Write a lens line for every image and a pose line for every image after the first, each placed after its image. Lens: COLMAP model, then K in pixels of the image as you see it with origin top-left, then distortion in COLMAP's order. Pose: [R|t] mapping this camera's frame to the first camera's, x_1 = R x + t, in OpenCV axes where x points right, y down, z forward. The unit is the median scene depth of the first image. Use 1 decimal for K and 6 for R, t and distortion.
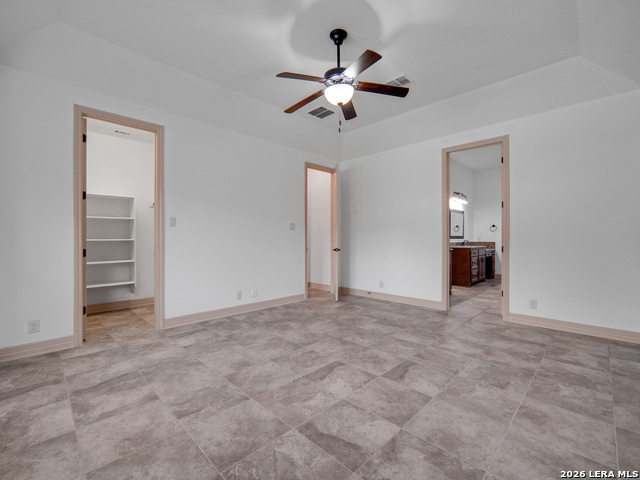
lens RADIAL K [[291.3, 0, 324.0], [0, 291.3, 237.2], [0, 0, 1]] dist [0.000648, 0.000028]
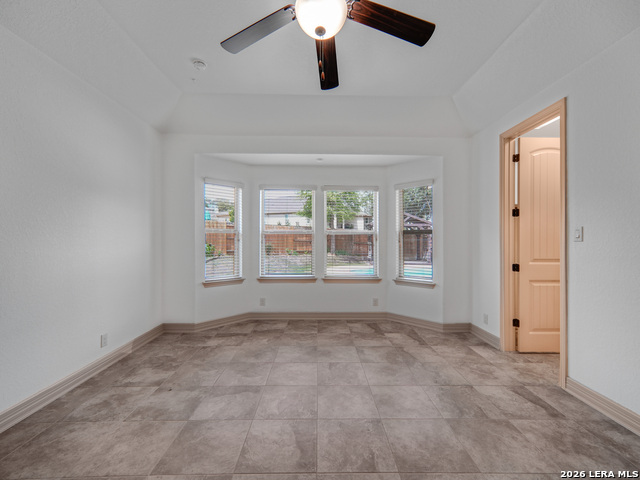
lens RADIAL K [[281.5, 0, 320.0], [0, 281.5, 240.0], [0, 0, 1]] dist [0.015012, 0.000191]
pose [[-0.714306, -0.001999, -0.699830, 0.439051], [-0.001951, 0.999998, -0.000866, -0.048007], [0.699831, 0.000747, -0.714309, 1.395236]]
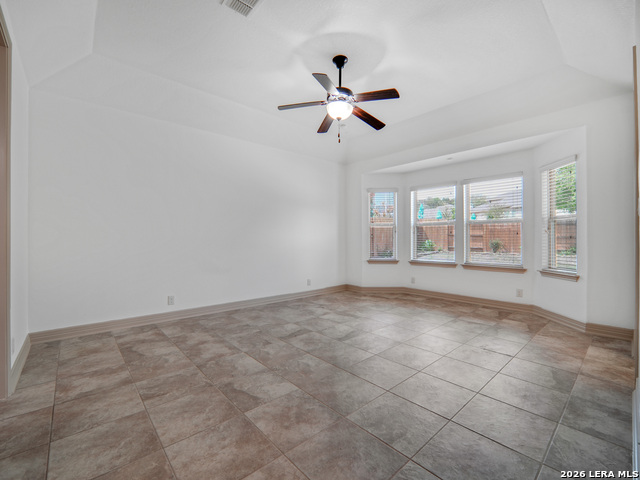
lens RADIAL K [[281.5, 0, 320.0], [0, 281.5, 240.0], [0, 0, 1]] dist [0.015012, 0.000191]
pose [[-0.997253, 0.000372, 0.074073, 0.048693], [0.000564, 0.999997, 0.002559, 0.011672], [-0.074072, 0.002594, -0.997250, 2.102429]]
